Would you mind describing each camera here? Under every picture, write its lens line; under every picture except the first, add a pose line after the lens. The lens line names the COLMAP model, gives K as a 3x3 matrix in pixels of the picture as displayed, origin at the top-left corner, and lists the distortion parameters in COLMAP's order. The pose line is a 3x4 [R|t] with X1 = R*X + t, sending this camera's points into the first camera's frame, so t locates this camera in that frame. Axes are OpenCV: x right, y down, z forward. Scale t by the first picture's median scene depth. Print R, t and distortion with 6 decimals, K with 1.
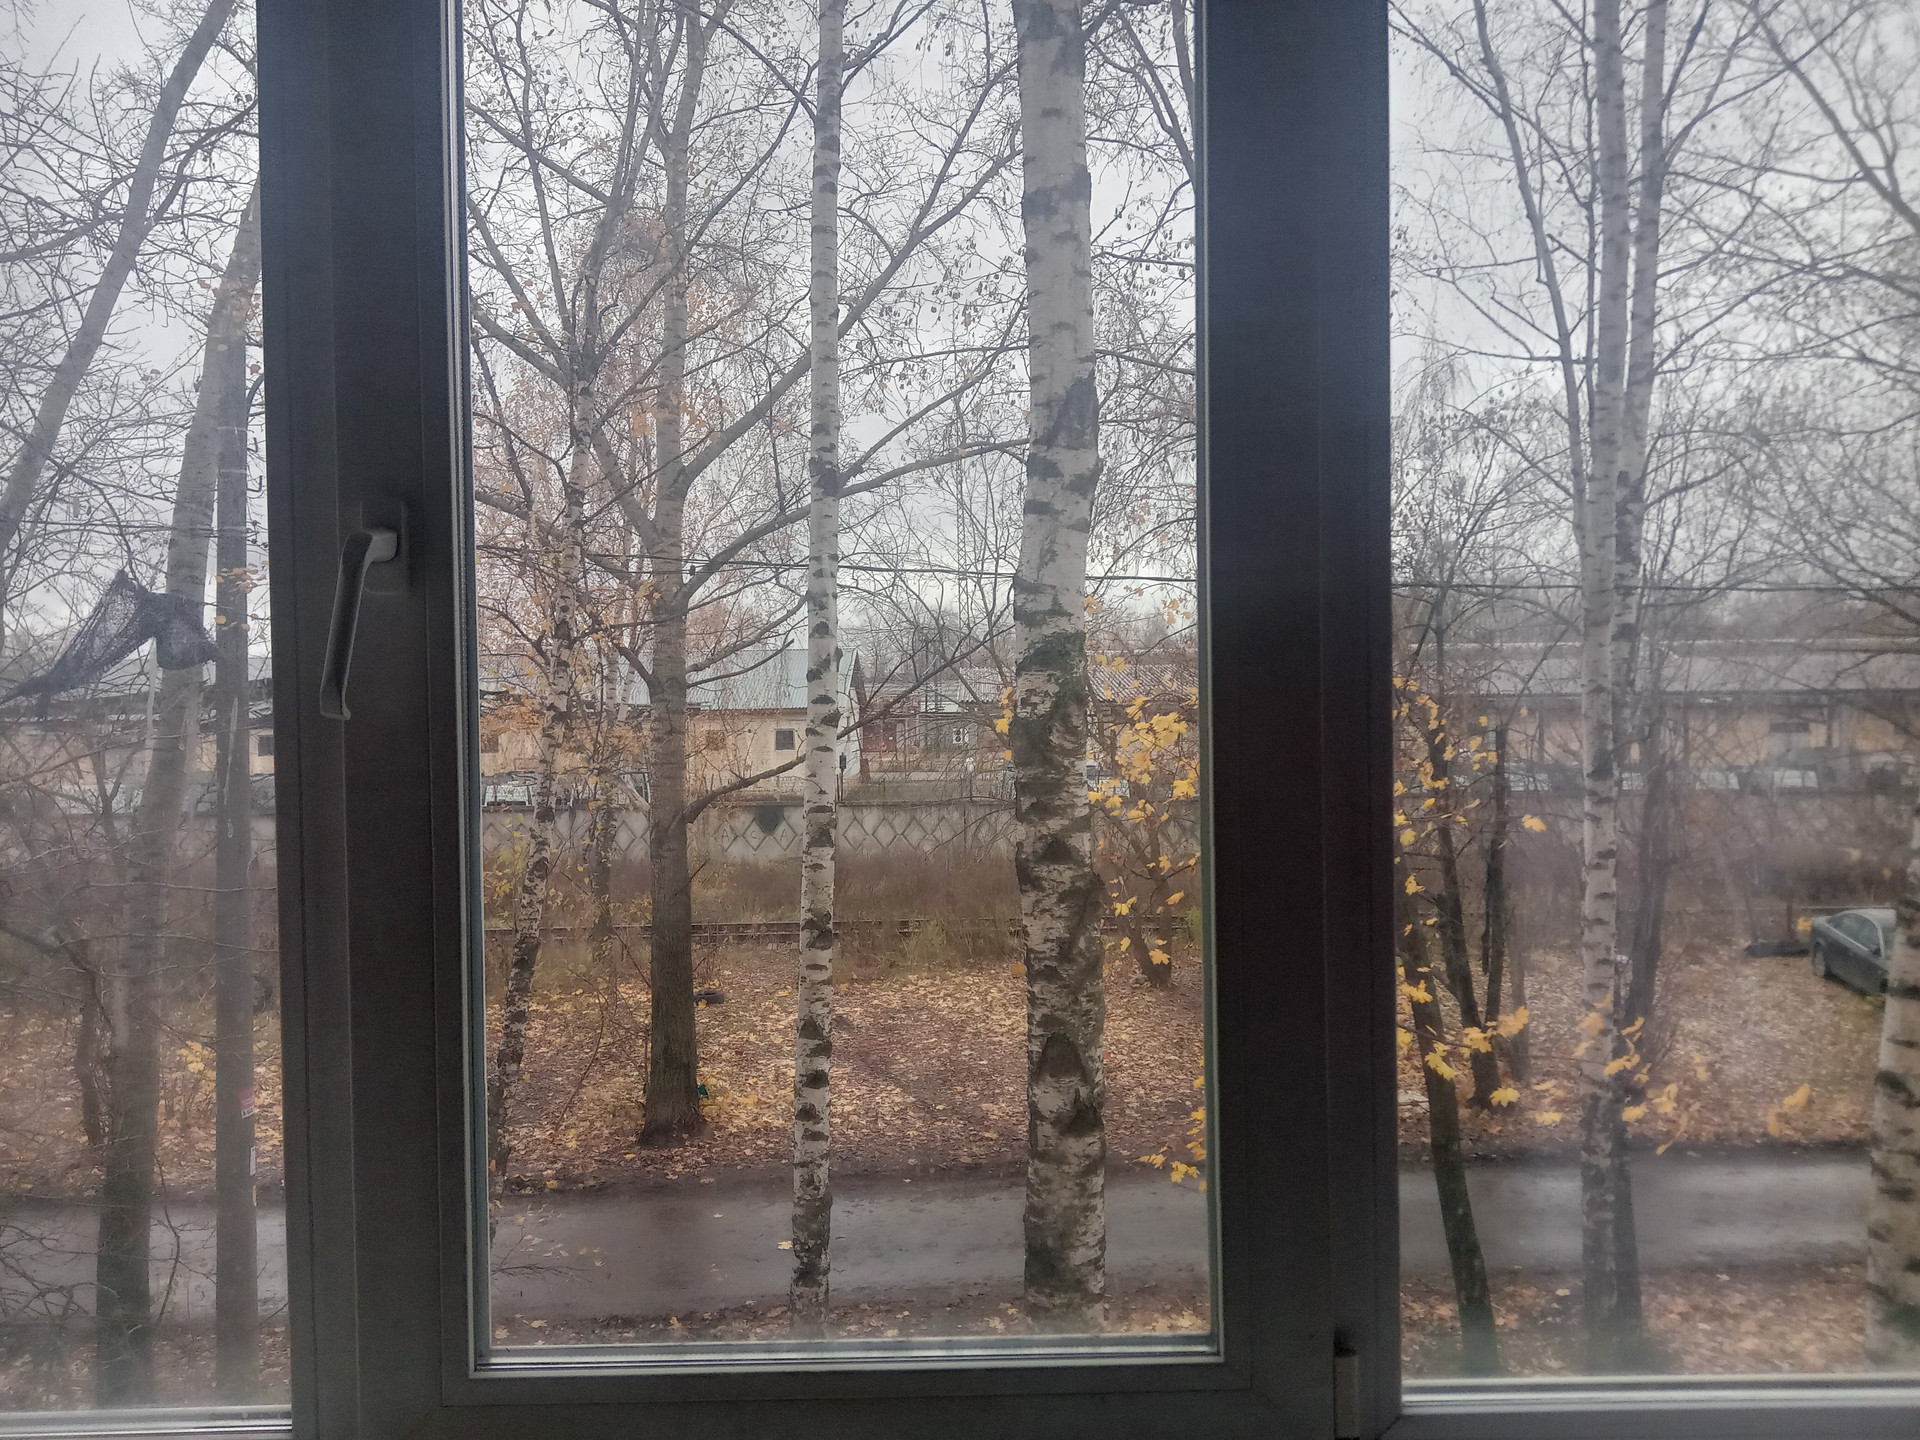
lens RADIAL K [[1427.8, 0, 960.0], [0, 1427.8, 720.0], [0, 0, 1]] dist [0.026230, -0.004721]
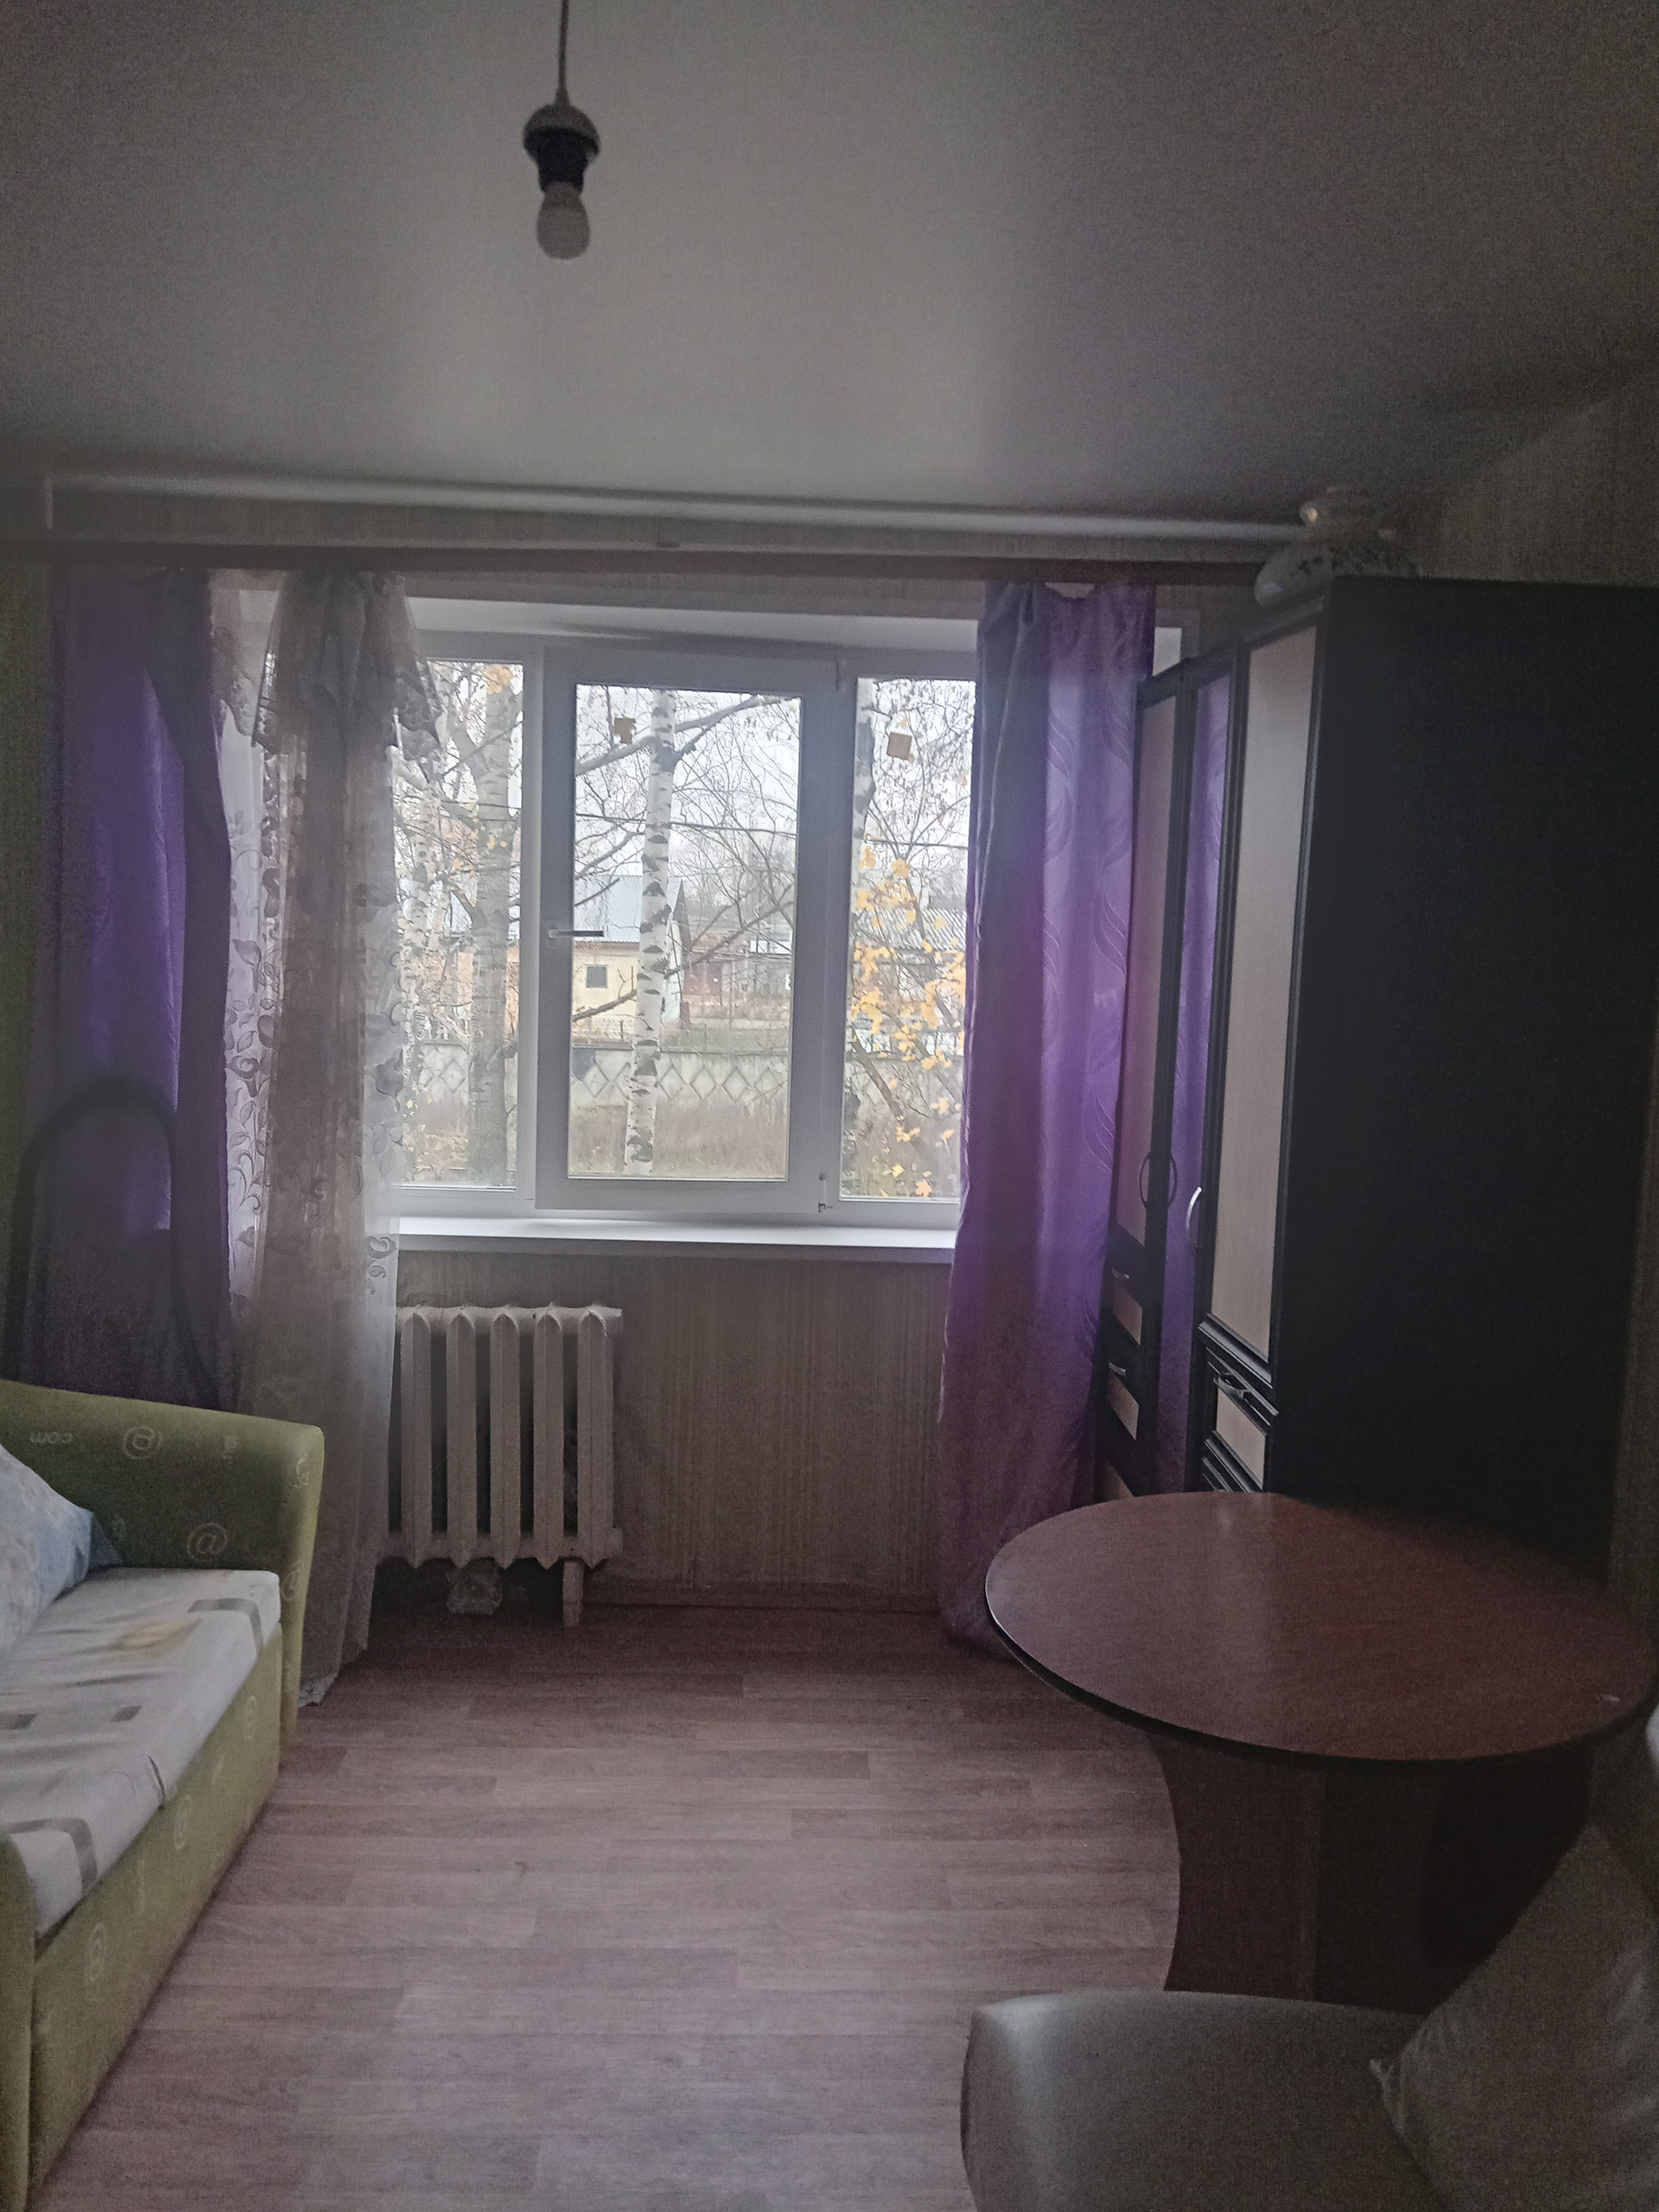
lens RADIAL K [[1645.0, 0, 829.5], [0, 1645.0, 1106.0], [0, 0, 1]] dist [0.026230, -0.004721]
pose [[0.998689, 0.045405, 0.023640, 0.009828], [-0.047278, 0.995185, 0.085861, -0.004019], [-0.019628, -0.086866, 0.996027, -0.157369]]
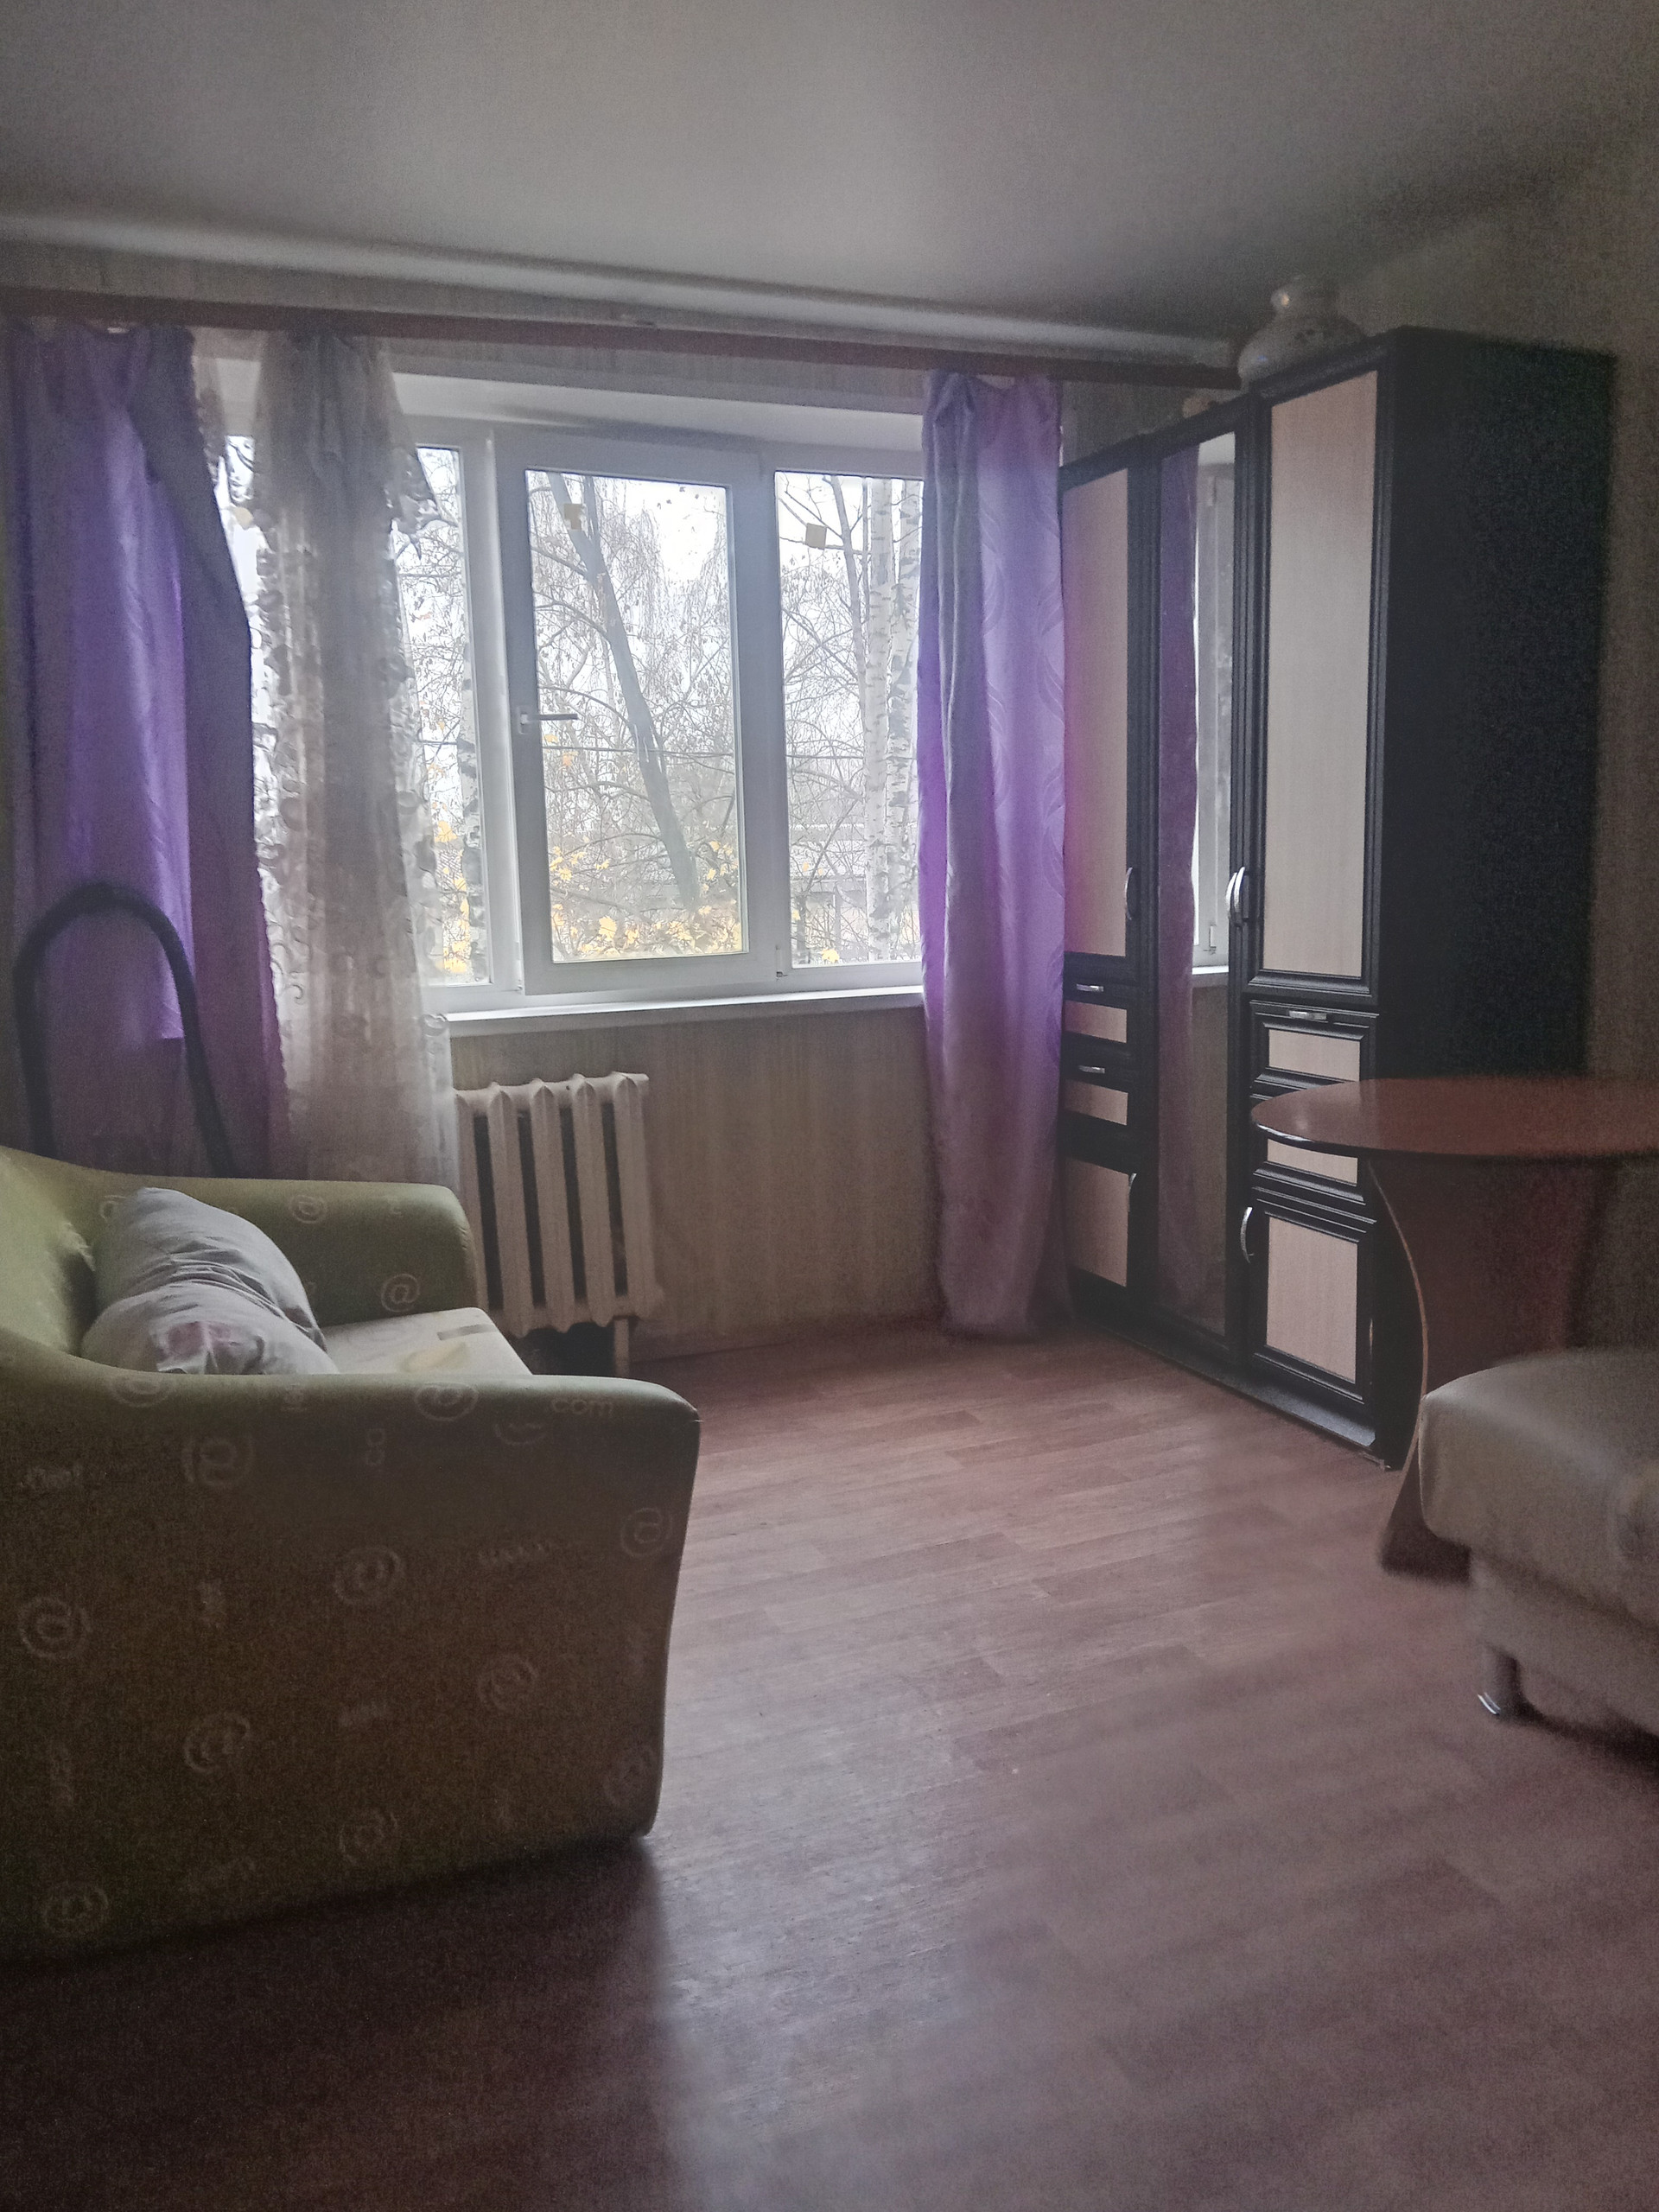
lens RADIAL K [[1669.1, 0, 829.5], [0, 1669.1, 1106.0], [0, 0, 1]] dist [0.027247, -0.000302]
pose [[0.928965, -0.066503, 0.364144, -0.064538], [0.026108, 0.993051, 0.114754, 0.018927], [-0.369244, -0.097096, 0.924246, -0.165274]]
